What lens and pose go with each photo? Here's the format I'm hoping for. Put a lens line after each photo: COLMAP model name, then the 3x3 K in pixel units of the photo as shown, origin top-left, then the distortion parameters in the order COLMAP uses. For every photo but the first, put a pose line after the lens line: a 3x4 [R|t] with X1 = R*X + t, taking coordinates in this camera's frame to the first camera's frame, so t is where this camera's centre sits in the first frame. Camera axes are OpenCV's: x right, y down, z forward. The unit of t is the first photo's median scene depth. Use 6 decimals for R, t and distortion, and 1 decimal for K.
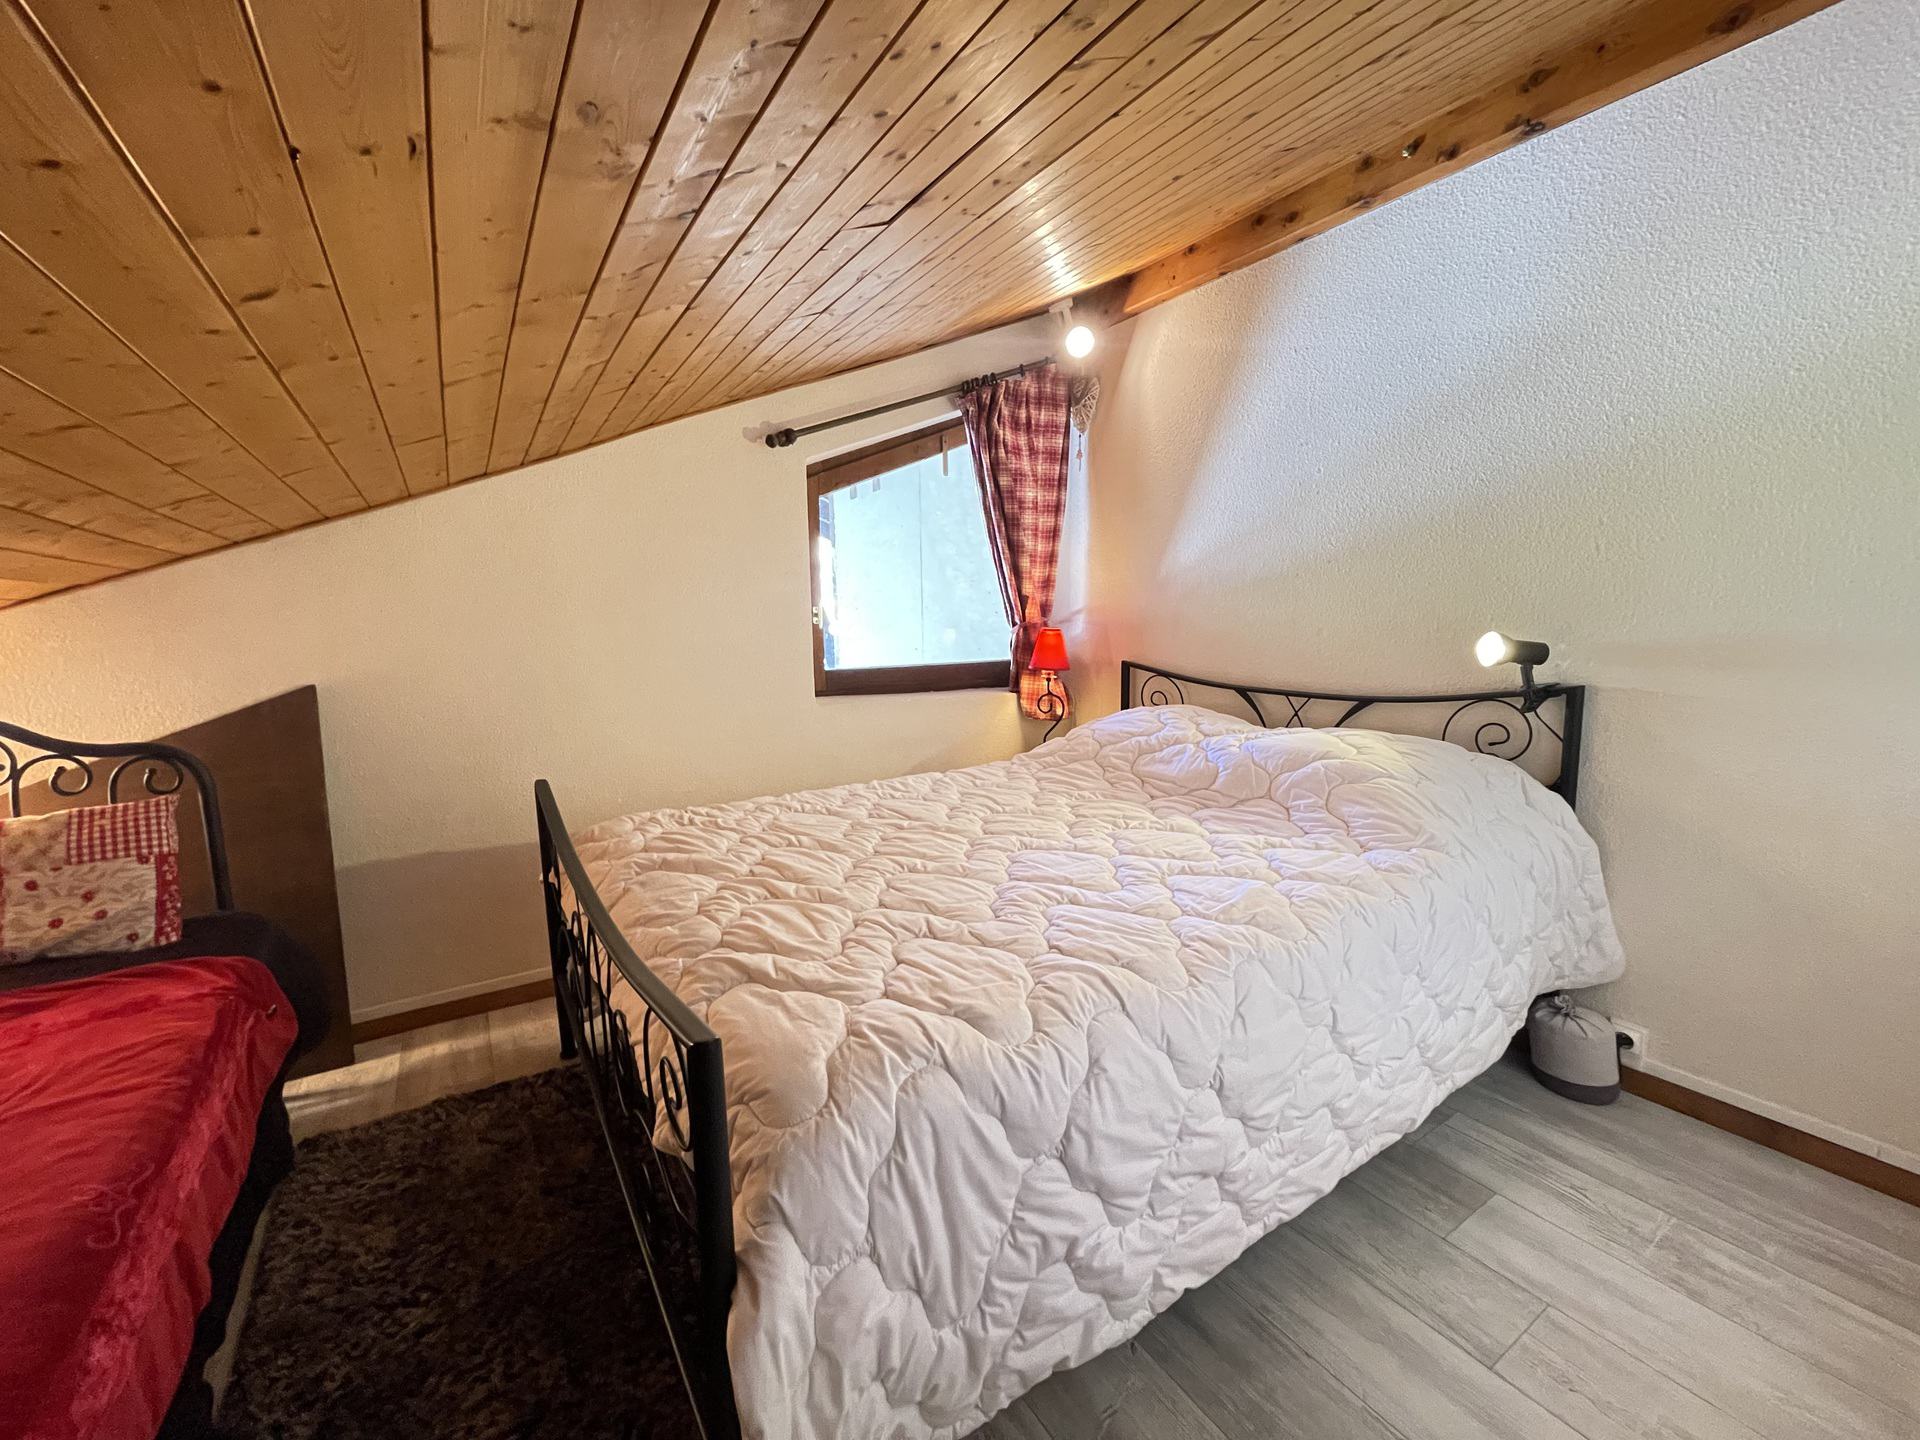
lens RADIAL K [[778.6, 0, 953.7], [0, 778.6, 717.5], [0, 0, 1]] dist [-0.002520, -0.000788]
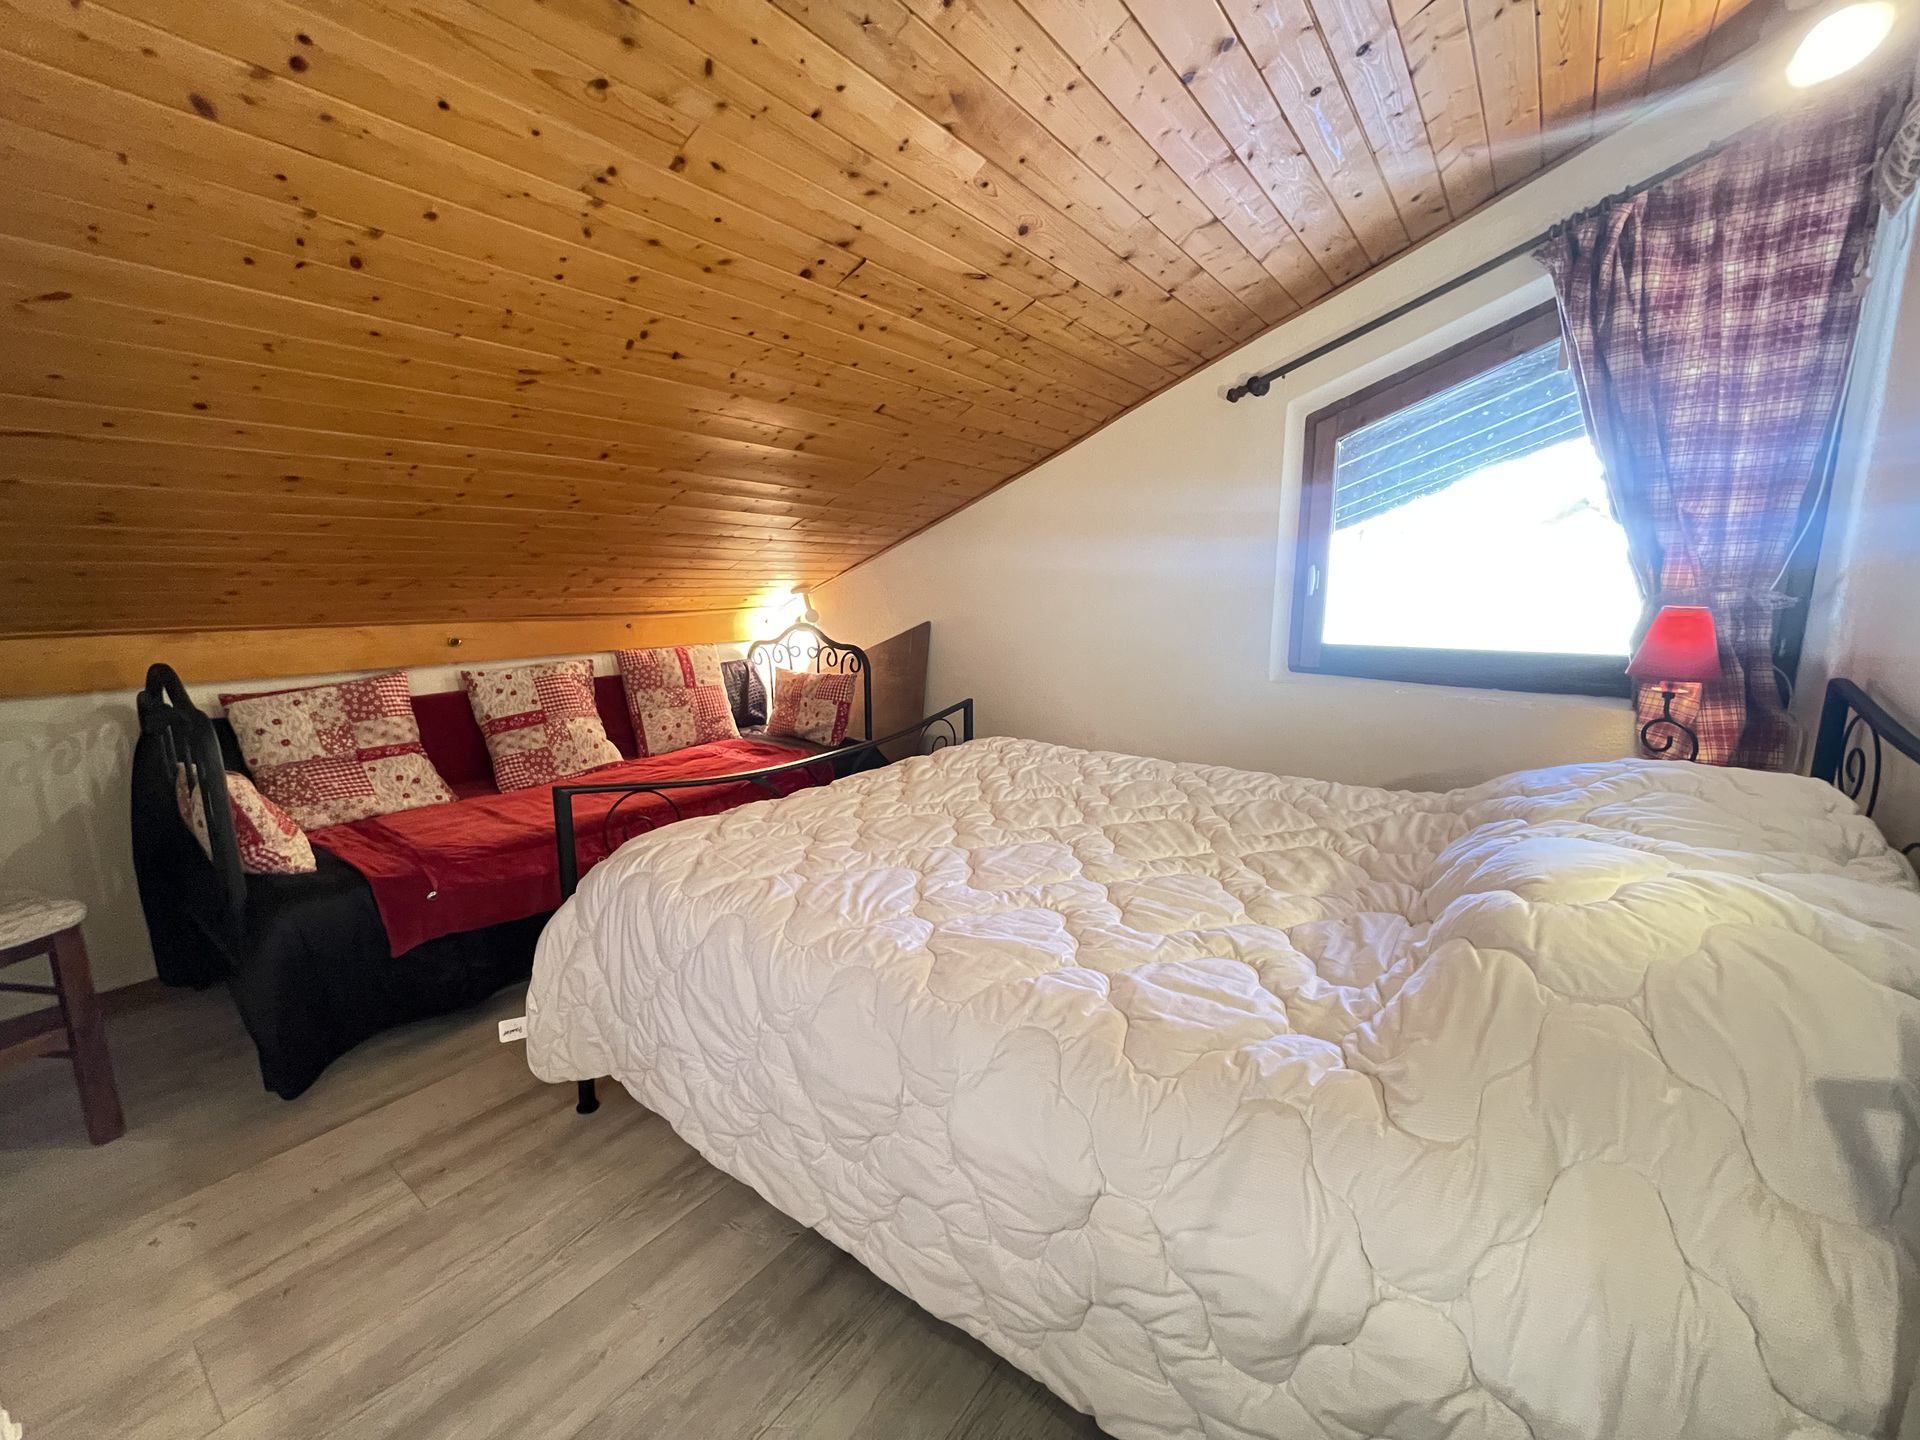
lens RADIAL K [[778.6, 0, 957.9], [0, 778.6, 724.5], [0, 0, 1]] dist [-0.002520, -0.000788]
pose [[0.350667, 0.180858, -0.918870, 0.508713], [-0.119948, 0.981767, 0.147463, -0.052143], [0.928787, 0.058506, 0.365967, 0.312244]]
